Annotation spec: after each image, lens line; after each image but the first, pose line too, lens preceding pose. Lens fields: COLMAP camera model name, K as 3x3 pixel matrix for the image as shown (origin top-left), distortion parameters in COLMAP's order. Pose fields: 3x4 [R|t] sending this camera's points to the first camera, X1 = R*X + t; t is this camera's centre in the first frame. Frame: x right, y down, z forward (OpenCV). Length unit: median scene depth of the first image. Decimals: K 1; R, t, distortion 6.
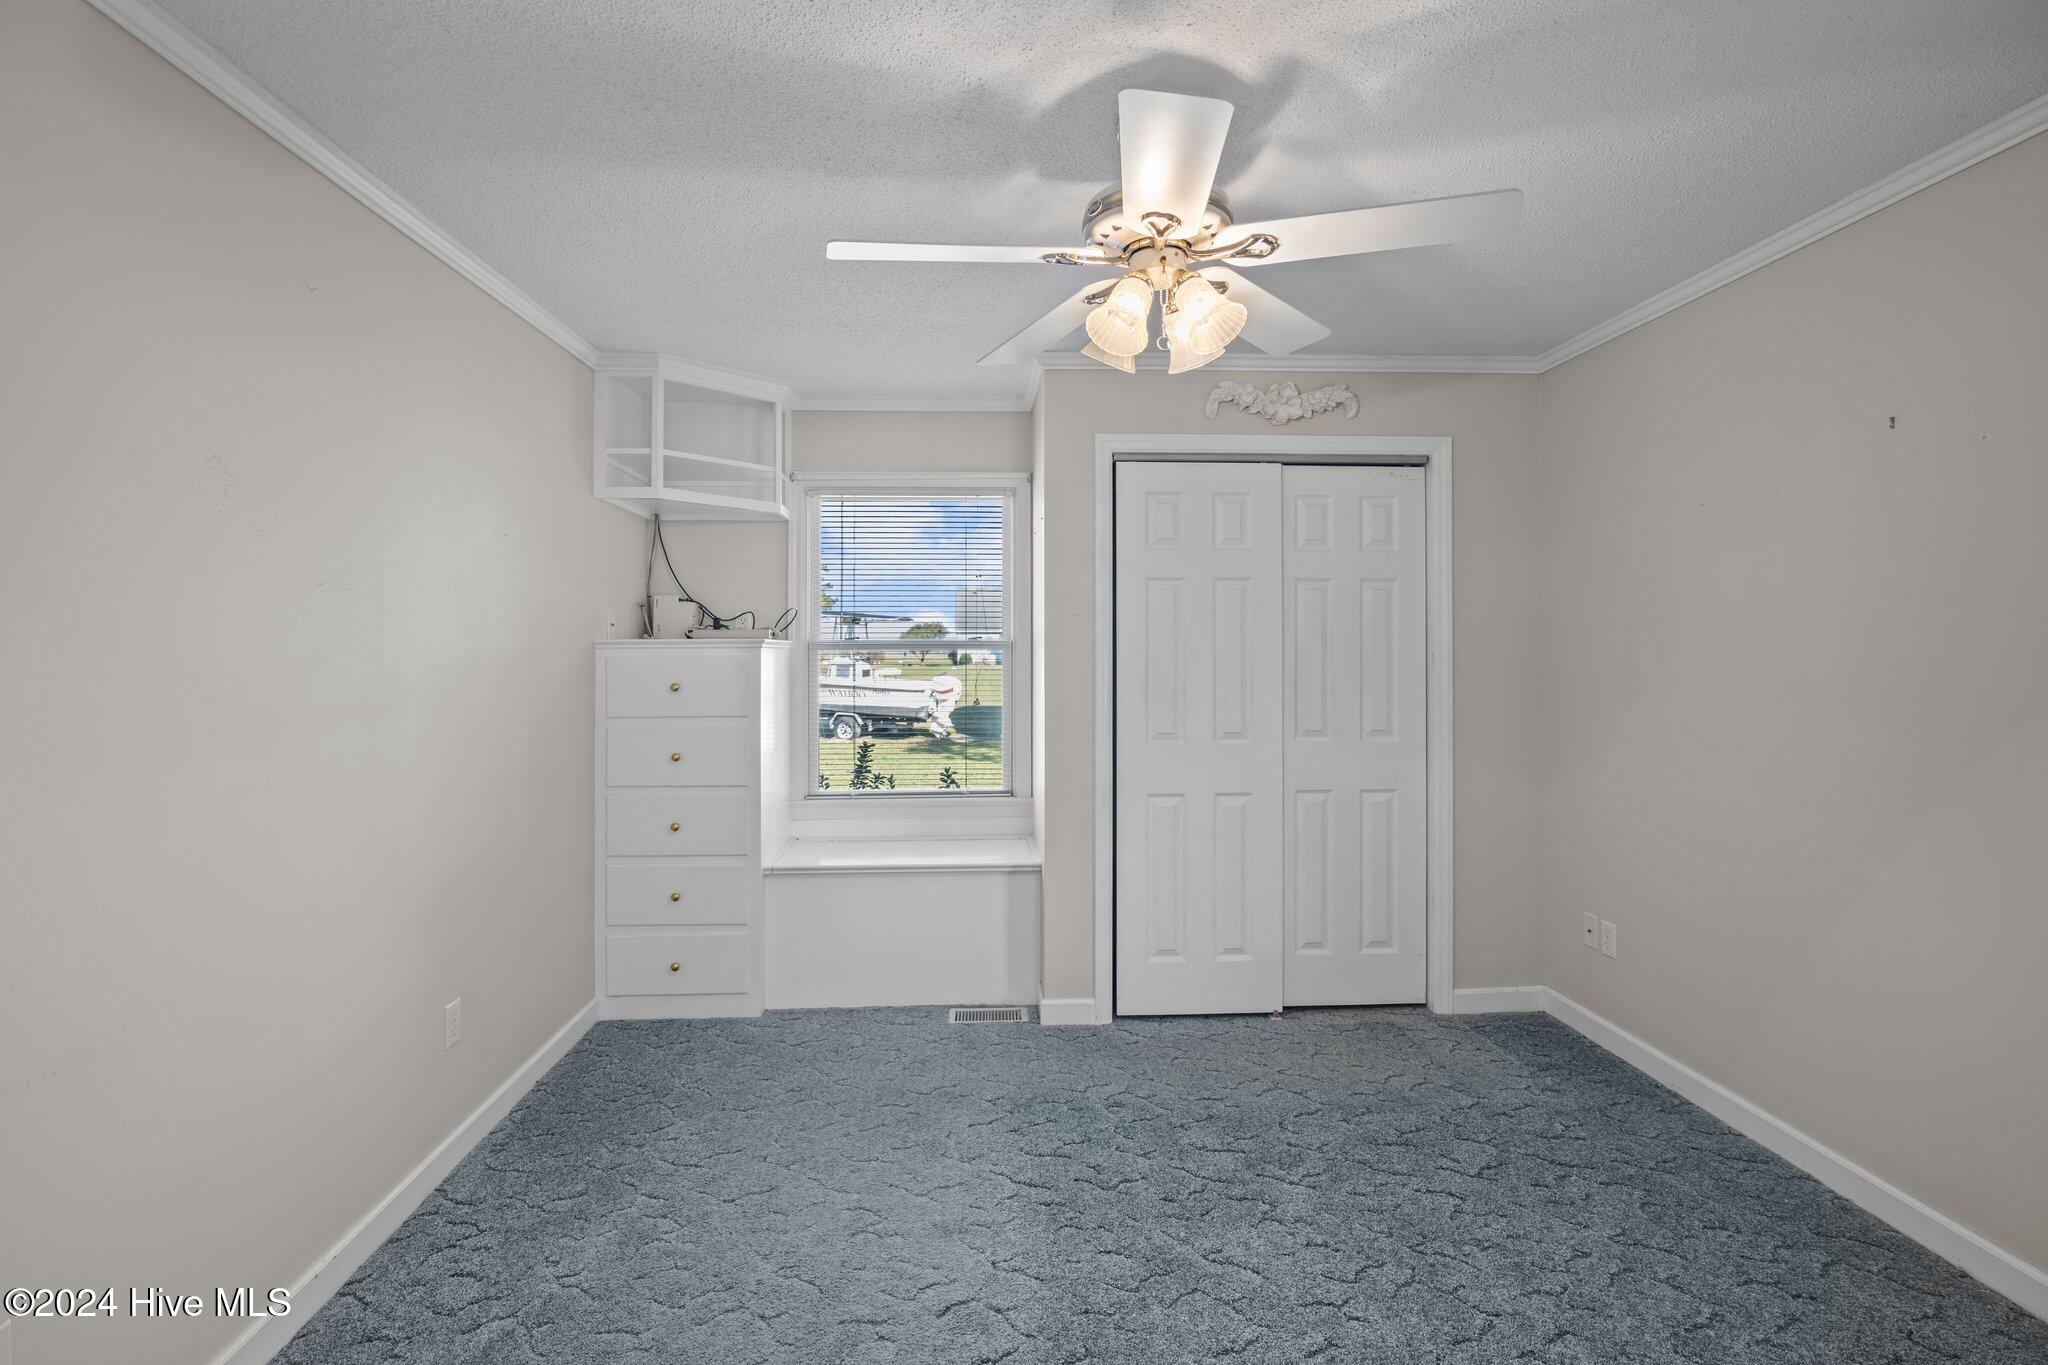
lens RADIAL K [[949.9, 0, 992.3], [0, 949.9, 646.1], [0, 0, 1]] dist [-0.023498, 0.003152]
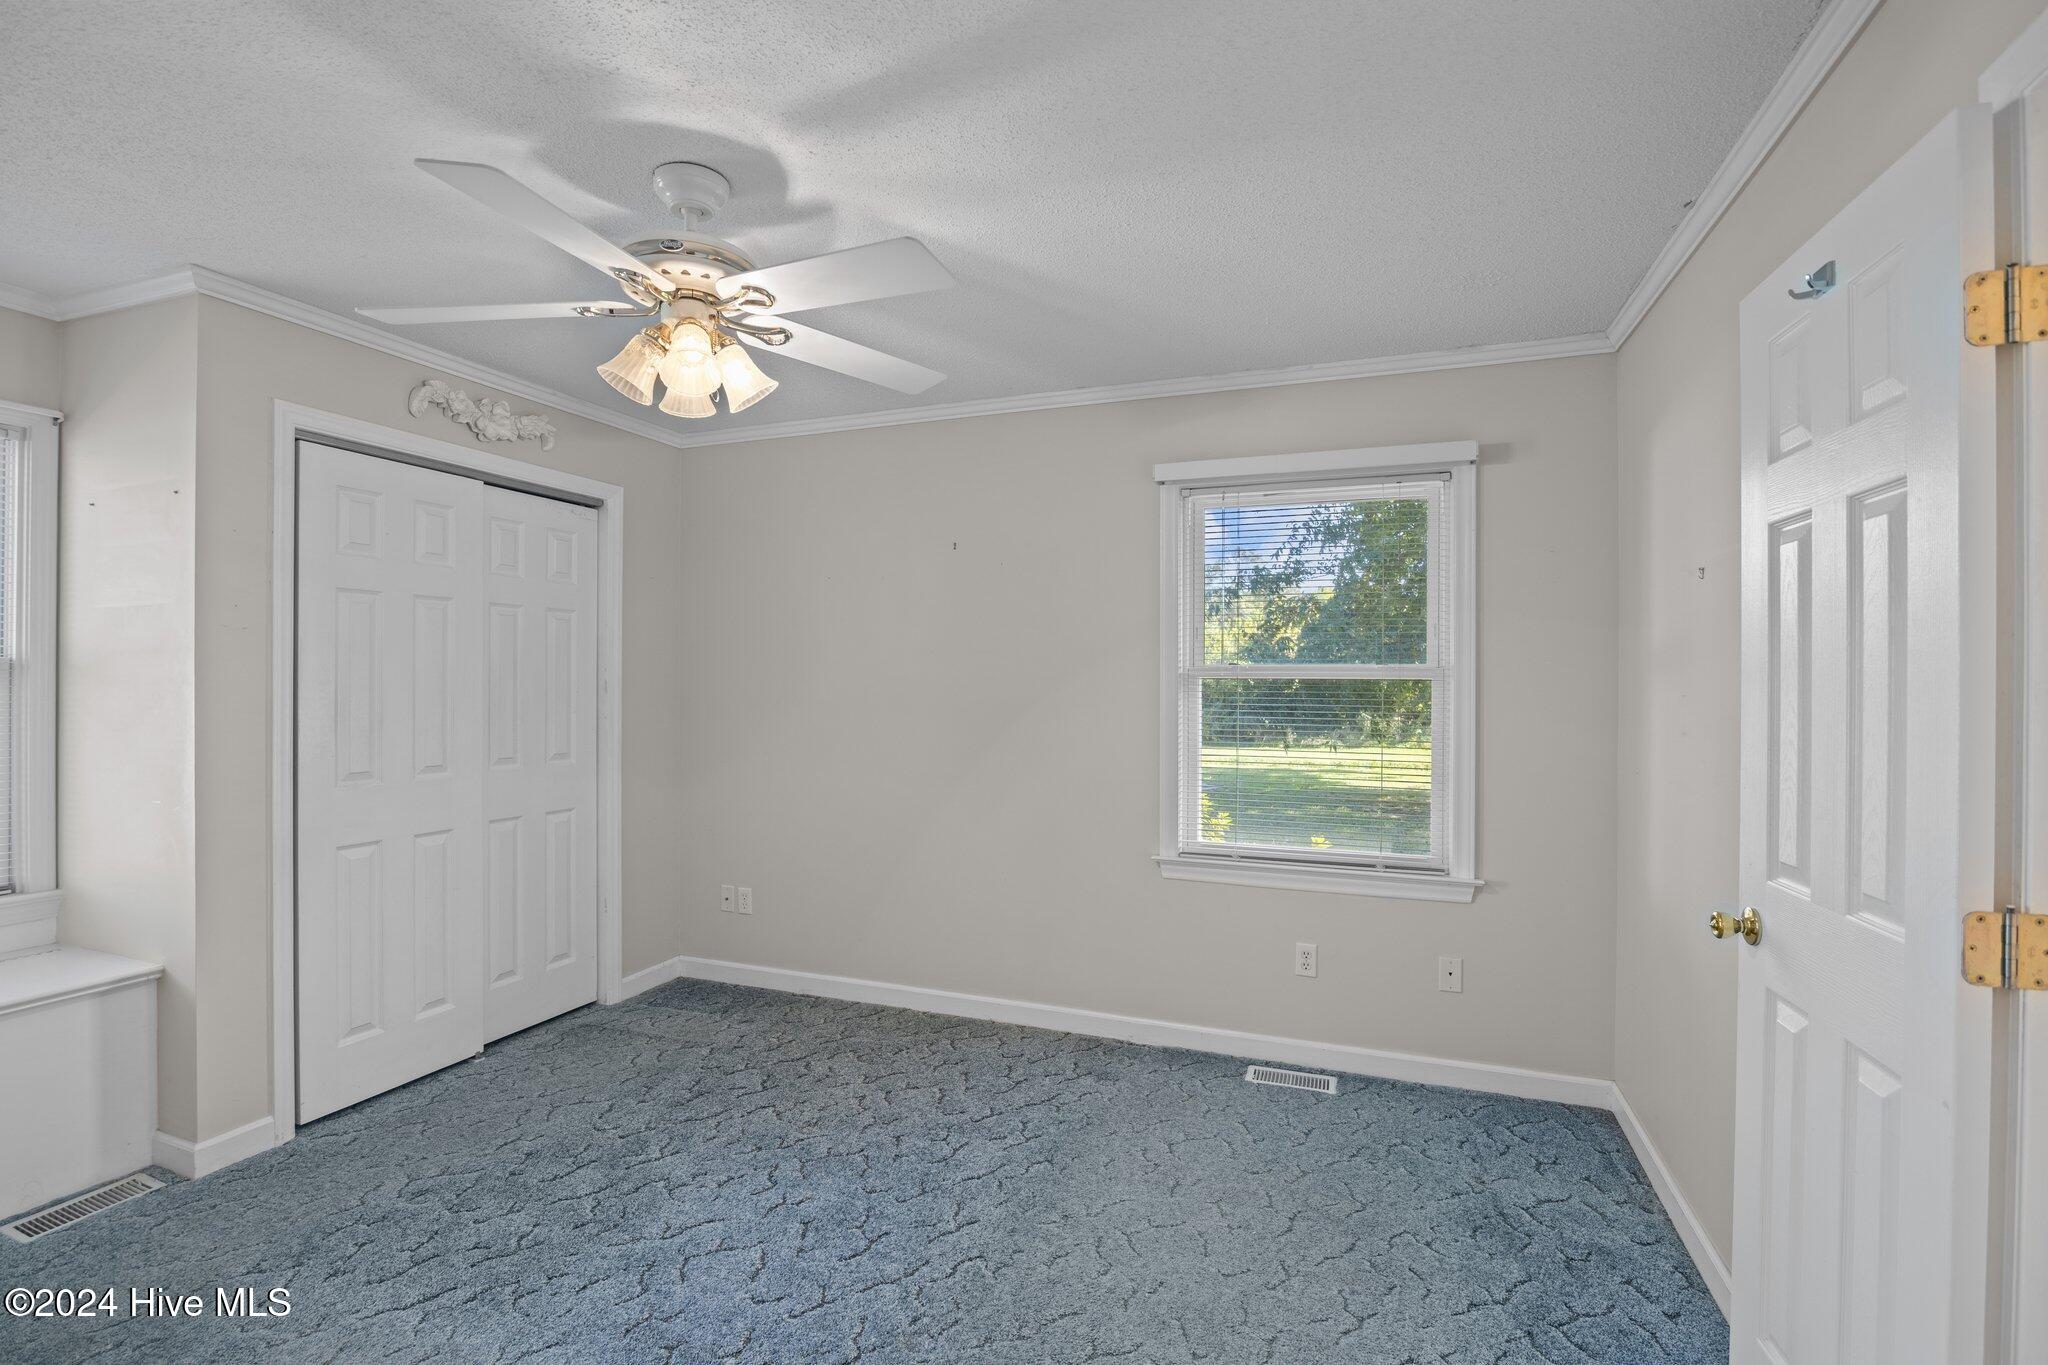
lens RADIAL K [[949.9, 0, 1015.2], [0, 949.9, 688.9], [0, 0, 1]] dist [-0.023498, 0.003152]
pose [[0.394680, -0.001995, 0.918817, -0.365985], [-0.009416, 0.999936, 0.006216, 0.006180], [-0.918770, -0.011105, 0.394636, 0.128734]]
